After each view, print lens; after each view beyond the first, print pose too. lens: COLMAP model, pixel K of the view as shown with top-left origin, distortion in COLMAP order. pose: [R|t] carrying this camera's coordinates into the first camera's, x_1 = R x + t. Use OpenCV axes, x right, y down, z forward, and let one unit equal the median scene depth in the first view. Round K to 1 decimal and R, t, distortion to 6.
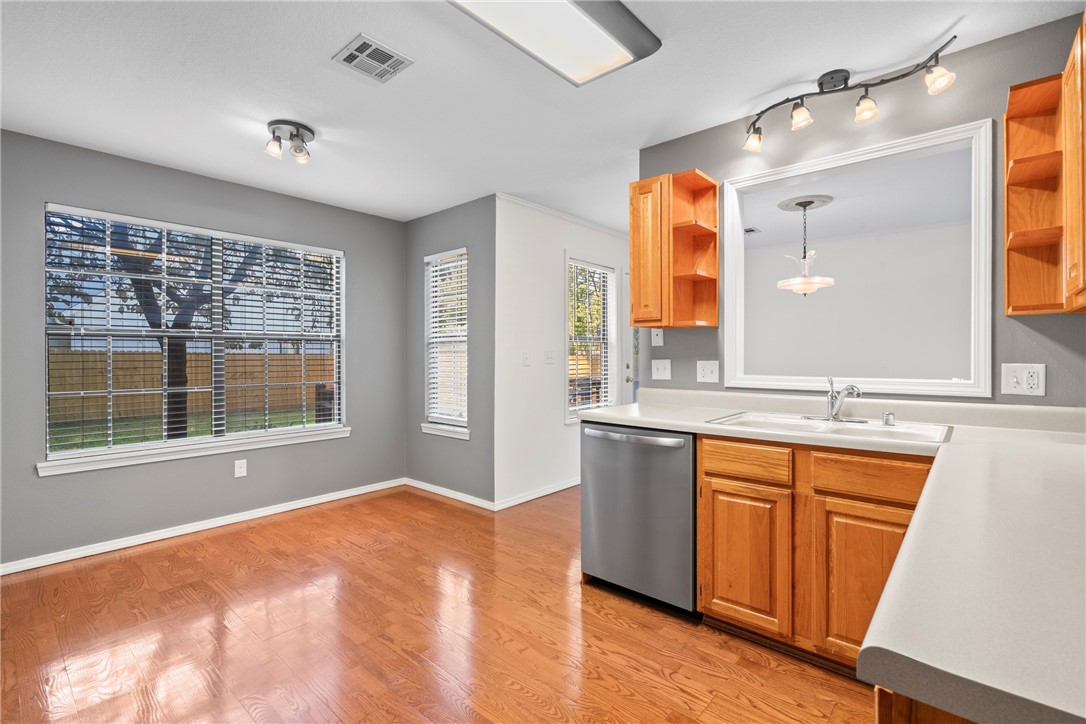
lens RADIAL K [[496.4, 0, 545.9], [0, 496.4, 354.9], [0, 0, 1]] dist [-0.010605, 0.003869]
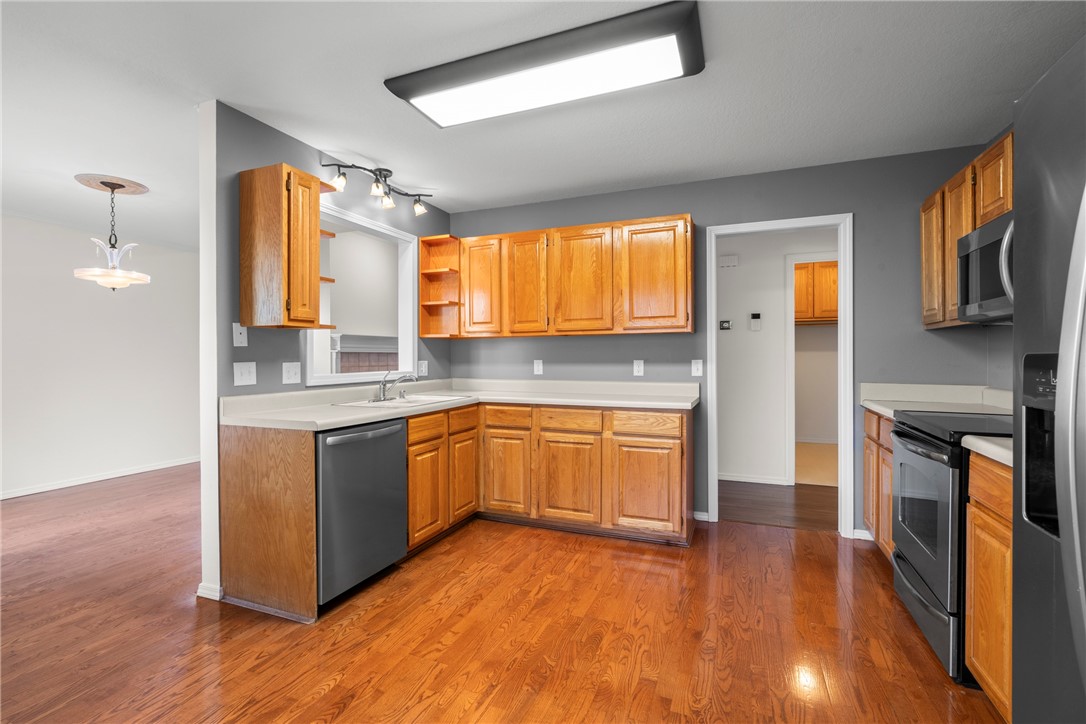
lens RADIAL K [[496.4, 0, 535.9], [0, 496.4, 355.7], [0, 0, 1]] dist [-0.010605, 0.003869]
pose [[-0.320959, 0.003331, 0.947087, -0.842743], [0.003674, 0.999991, -0.002272, 0.002073], [-0.947086, 0.002751, -0.320969, 0.887337]]
